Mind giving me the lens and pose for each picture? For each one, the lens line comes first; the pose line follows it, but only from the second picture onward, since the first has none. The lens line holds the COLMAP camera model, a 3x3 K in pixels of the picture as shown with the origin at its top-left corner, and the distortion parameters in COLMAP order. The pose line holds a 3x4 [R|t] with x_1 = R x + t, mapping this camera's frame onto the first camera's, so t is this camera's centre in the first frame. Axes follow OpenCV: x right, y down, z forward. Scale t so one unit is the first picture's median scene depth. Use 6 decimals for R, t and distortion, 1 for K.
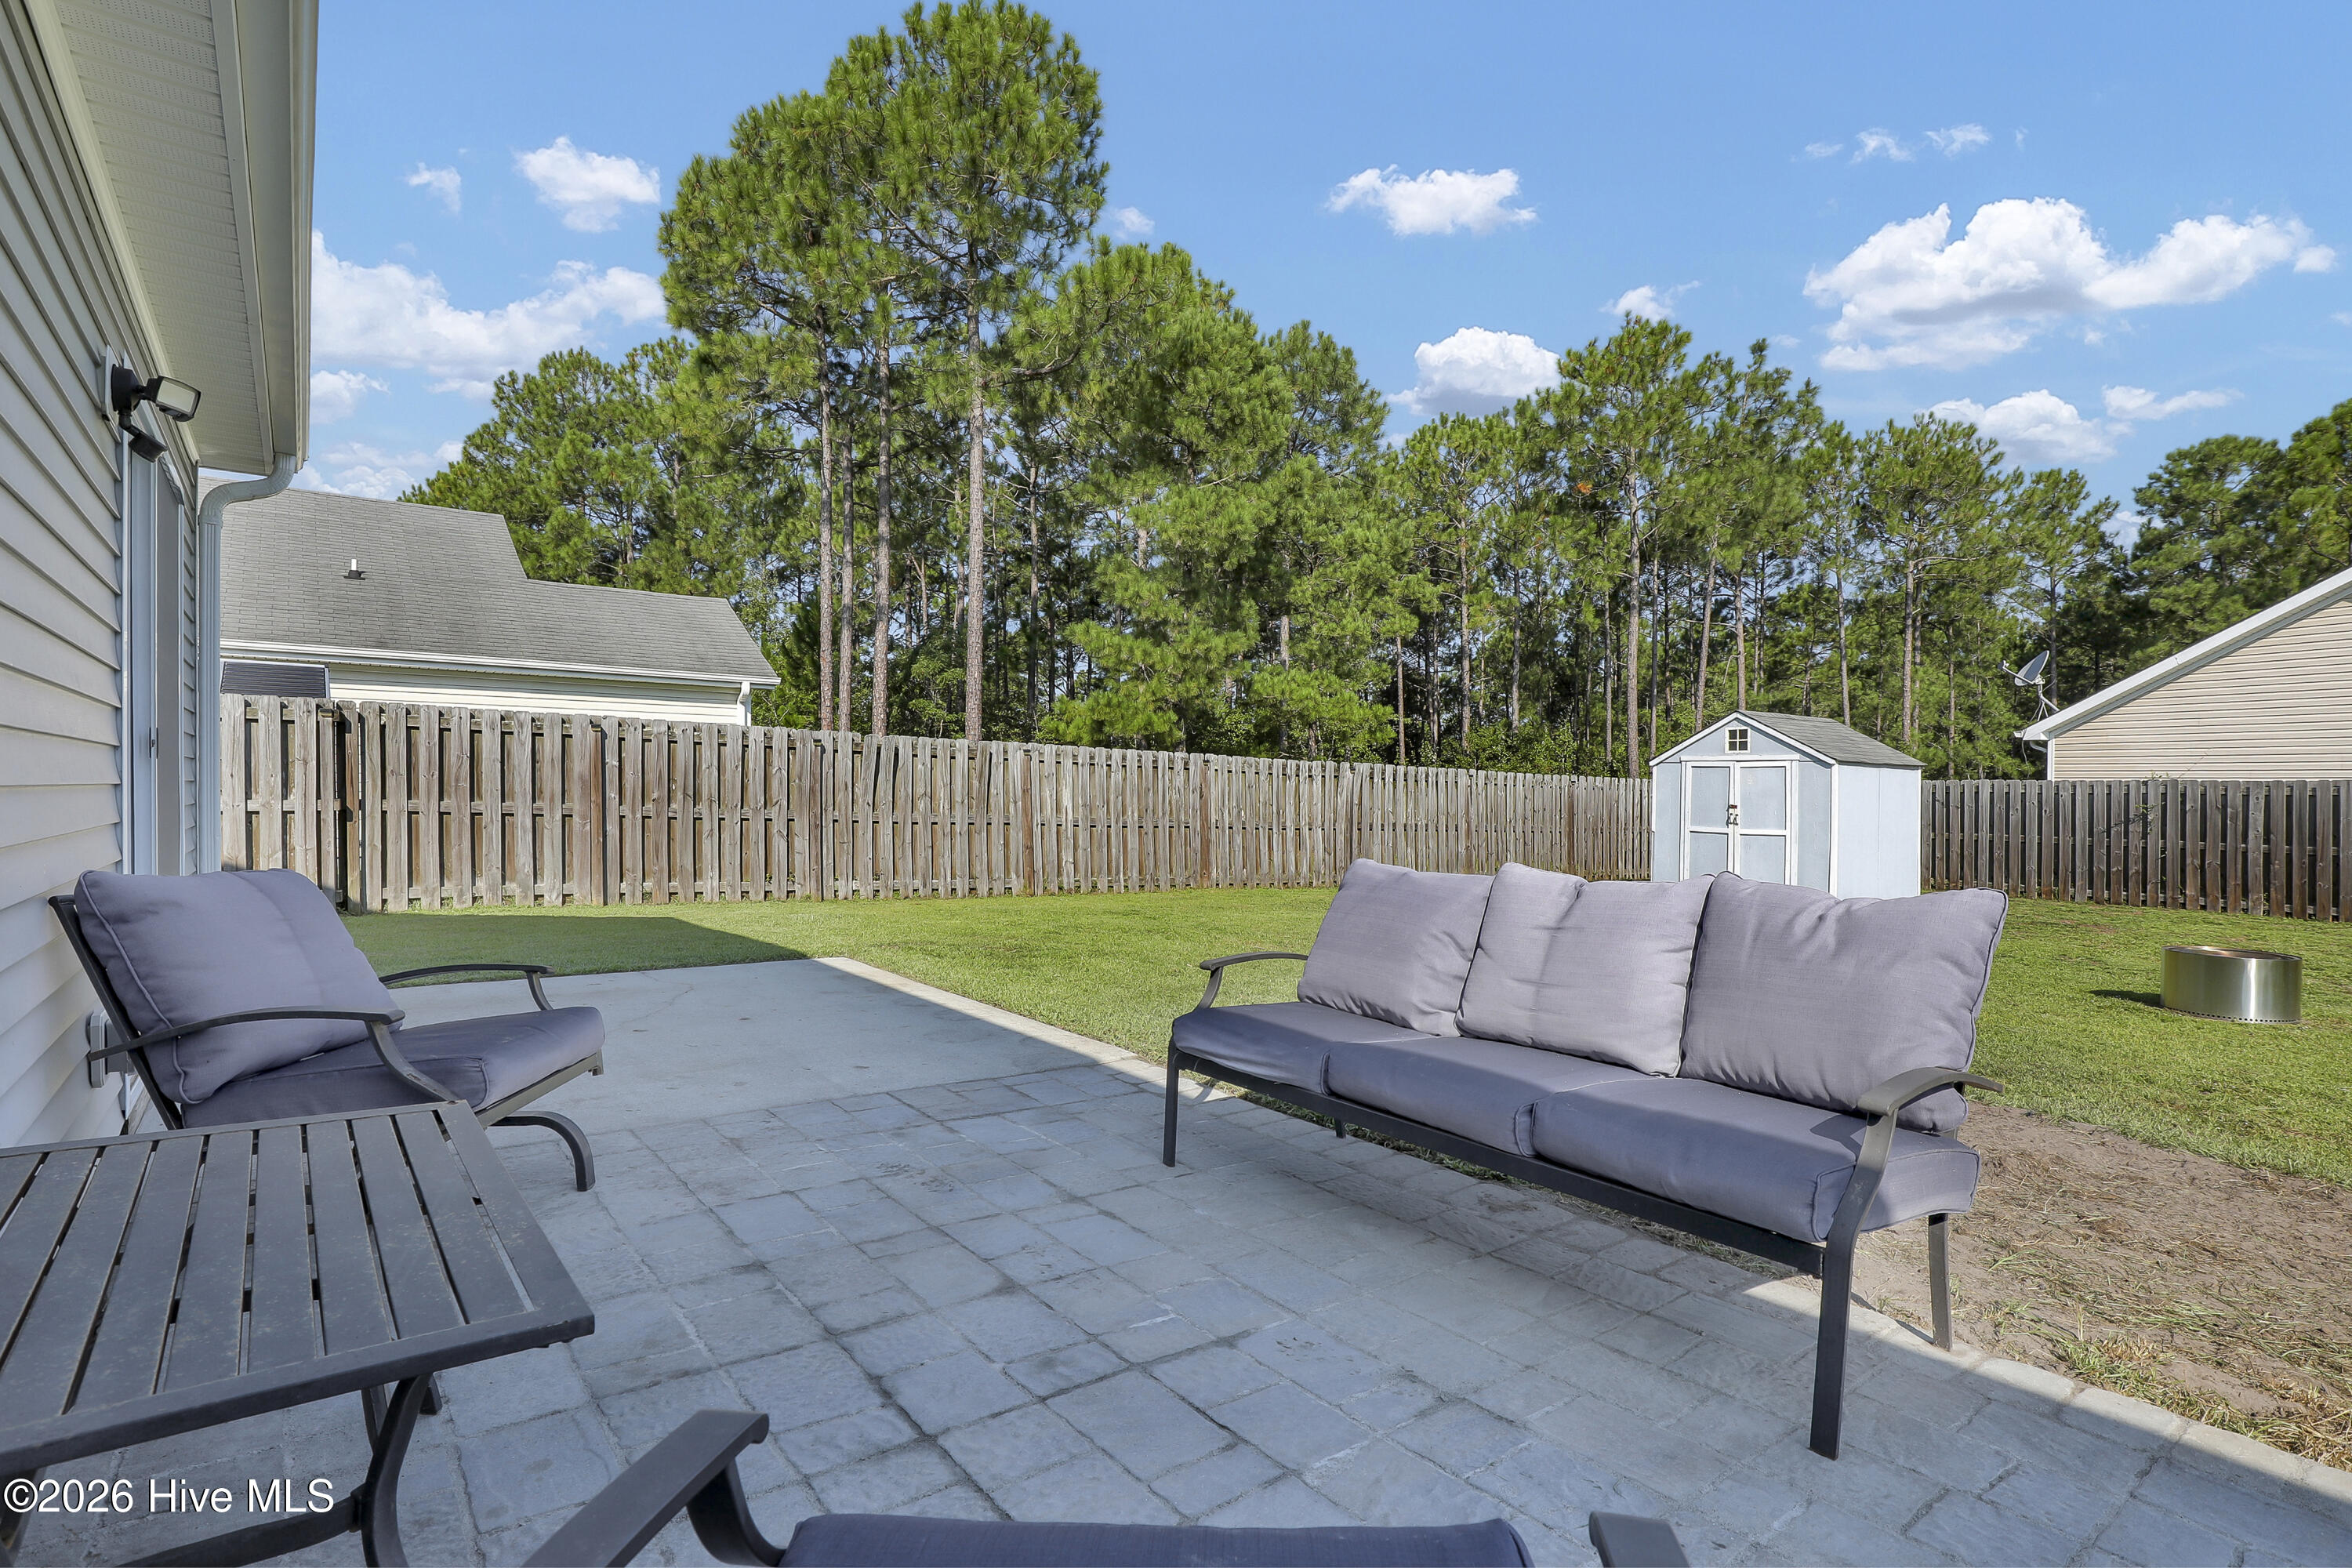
lens RADIAL K [[1106.1, 0, 1188.8], [0, 1106.1, 788.1], [0, 0, 1]] dist [-0.022219, 0.000272]
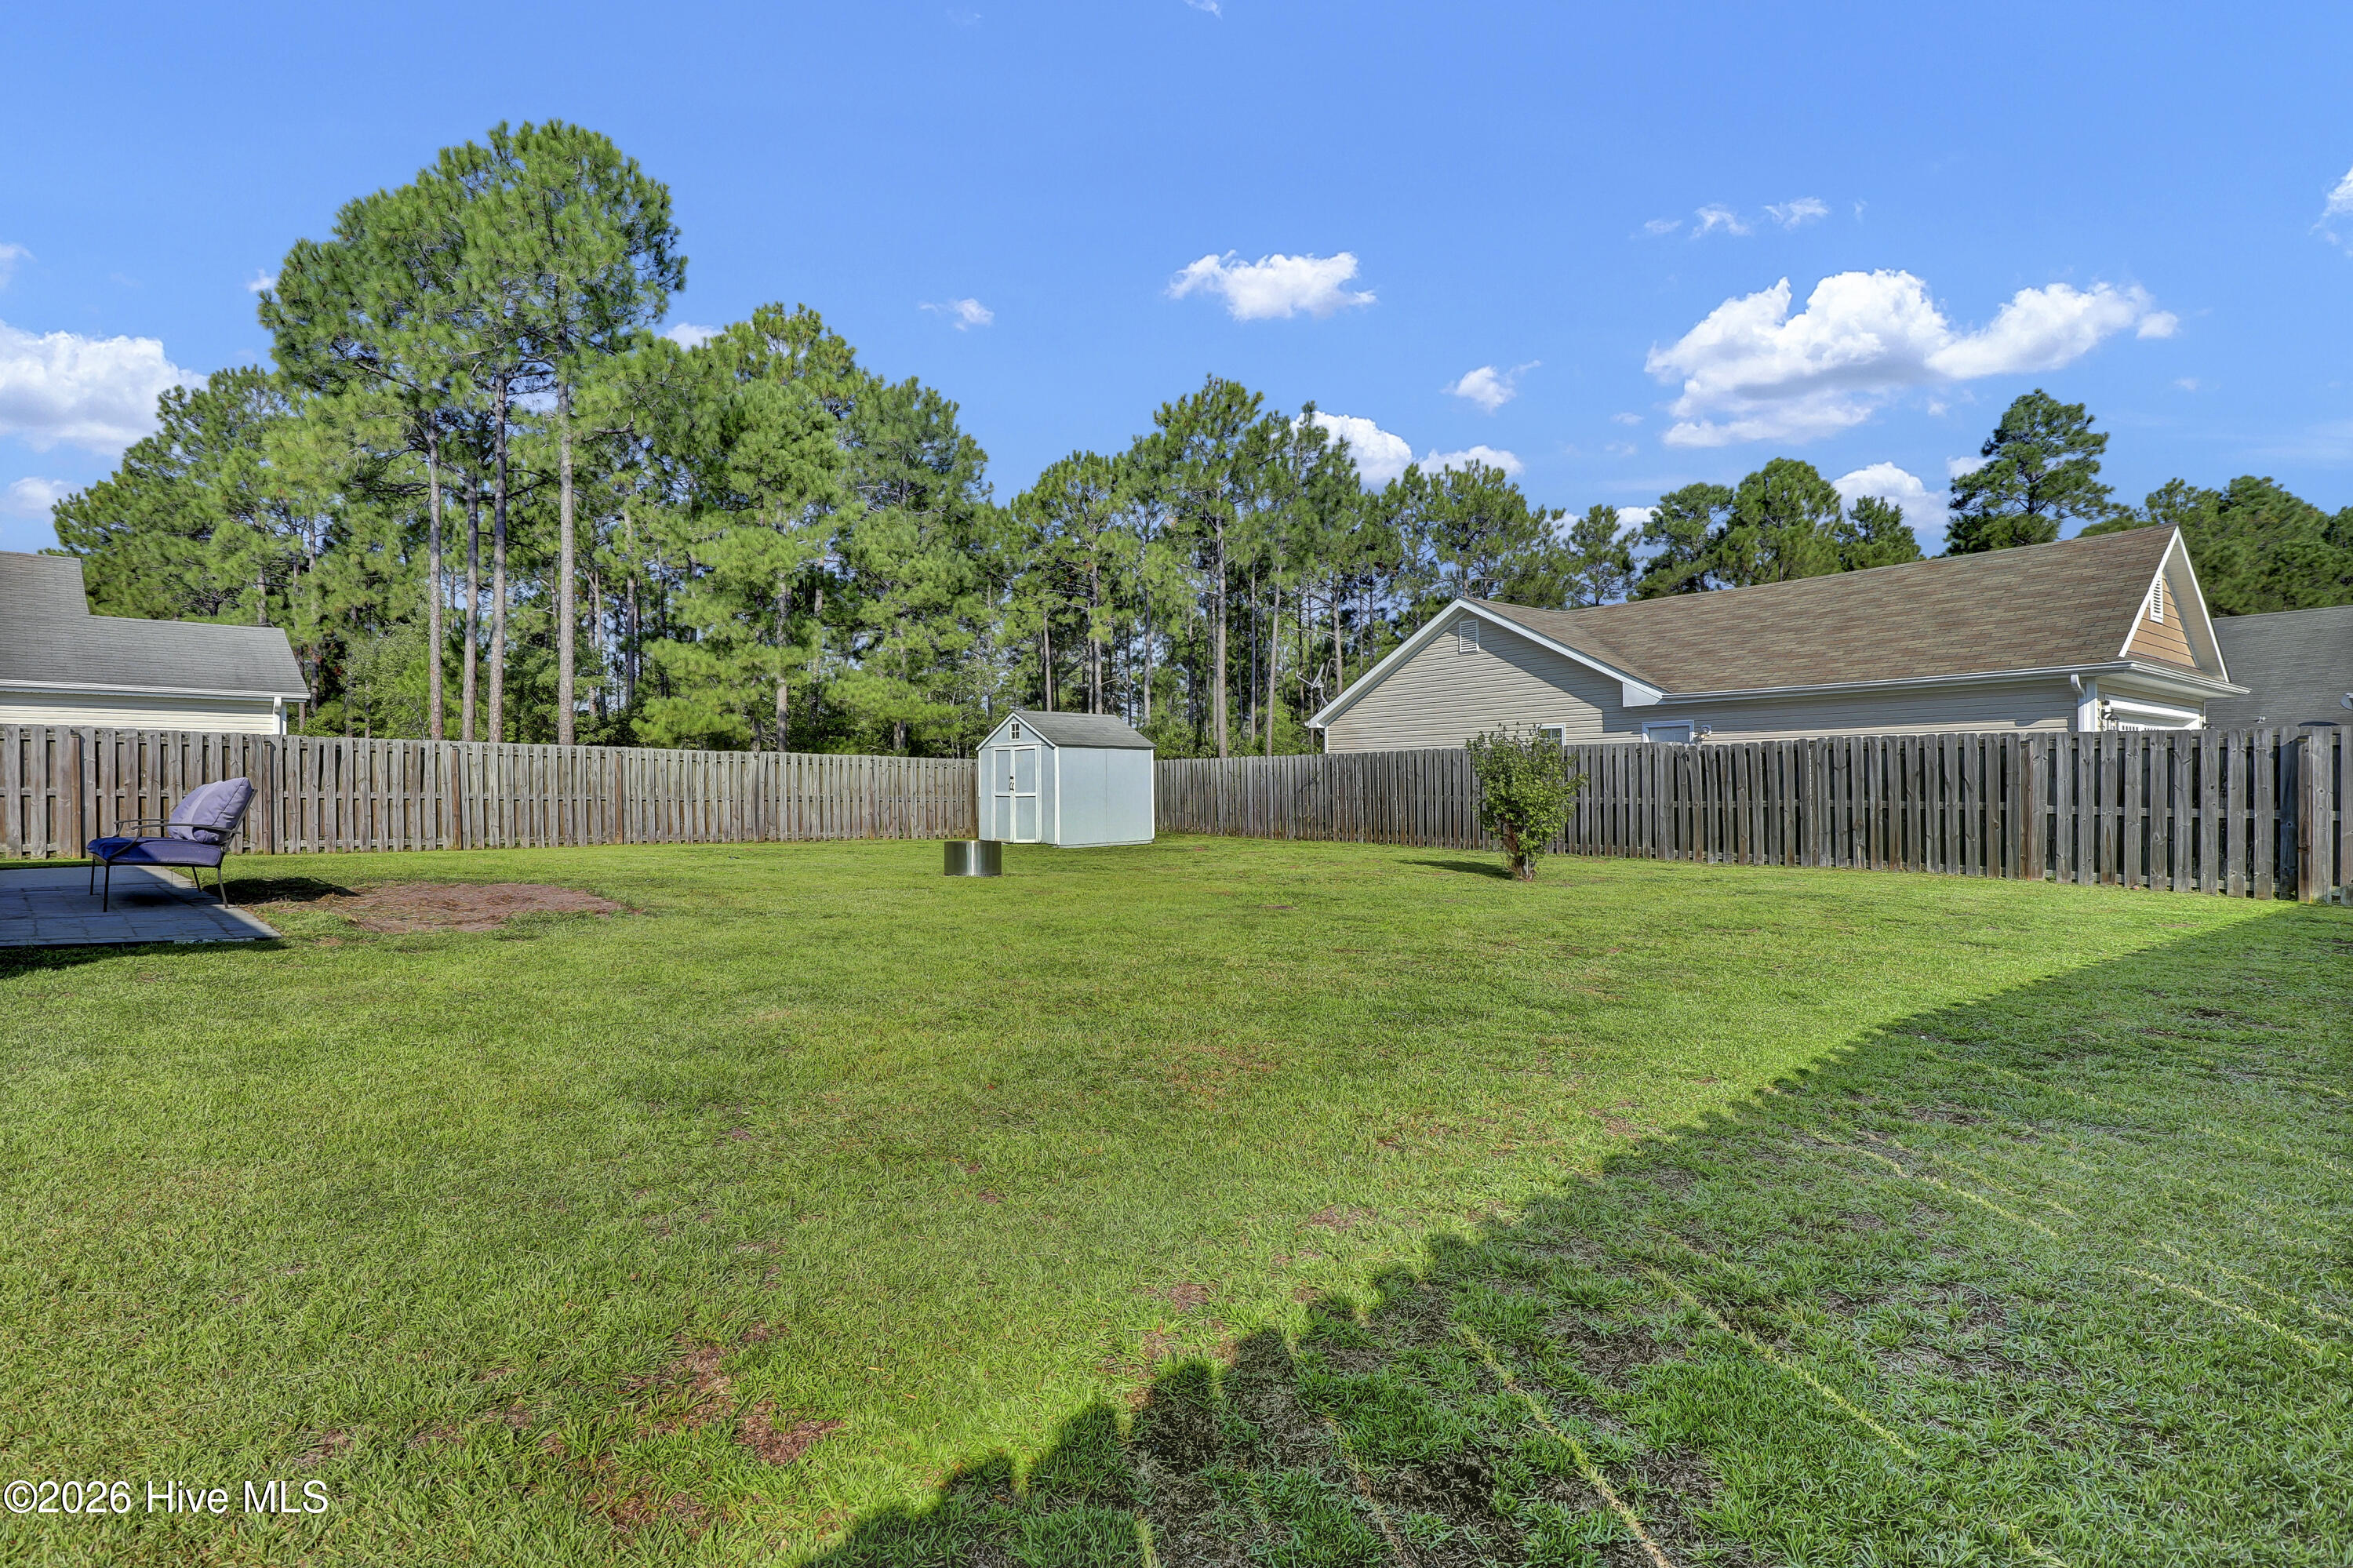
lens RADIAL K [[1084.5, 0, 1175.0], [0, 1084.5, 765.4], [0, 0, 1]] dist [-0.040257, 0.013146]
pose [[0.986325, -0.018378, 0.163782, 0.293030], [0.020869, 0.999691, -0.013500, 0.014902], [-0.163483, 0.016733, 0.986404, -0.266765]]
